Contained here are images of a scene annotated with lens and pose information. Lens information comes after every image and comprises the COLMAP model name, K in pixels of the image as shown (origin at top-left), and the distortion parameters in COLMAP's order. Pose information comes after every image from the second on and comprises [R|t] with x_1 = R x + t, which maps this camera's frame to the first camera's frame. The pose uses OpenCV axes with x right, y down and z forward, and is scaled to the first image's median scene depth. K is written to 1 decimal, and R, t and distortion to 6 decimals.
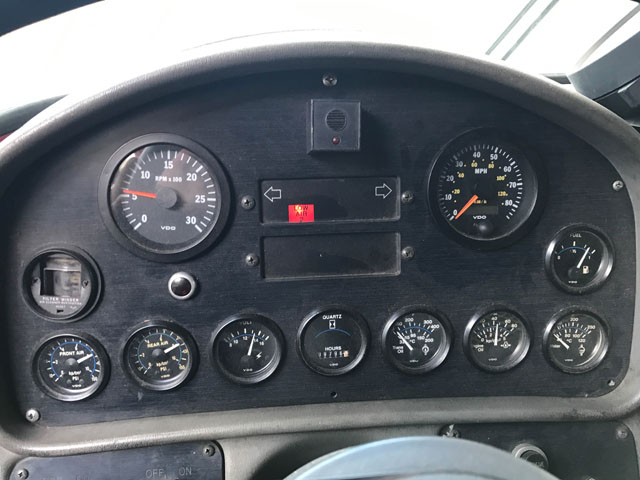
lens RADIAL K [[520.0, 0, 319.6], [0, 520.0, 238.0], [0, 0, 1]] dist [0.011611, -0.022589]
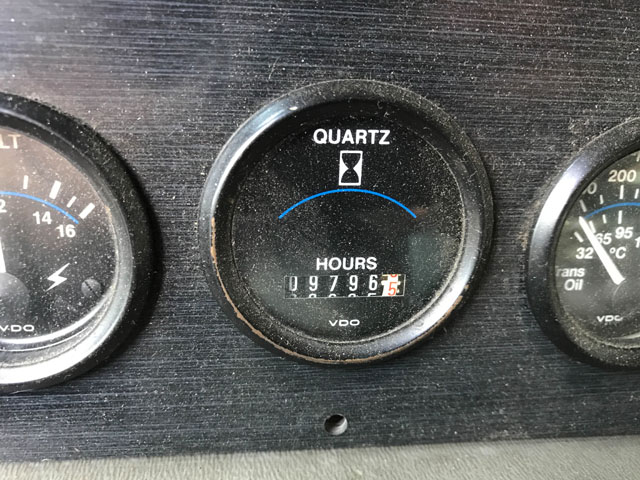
lens RADIAL K [[520.0, 0, 320.2], [0, 520.0, 240.1], [0, 0, 1]] dist [0.011611, -0.022589]
pose [[0.997247, 0.051717, 0.053132, -0.001349], [-0.059839, 0.984501, 0.164853, 0.157877], [-0.043783, -0.167579, 0.984886, 0.742925]]
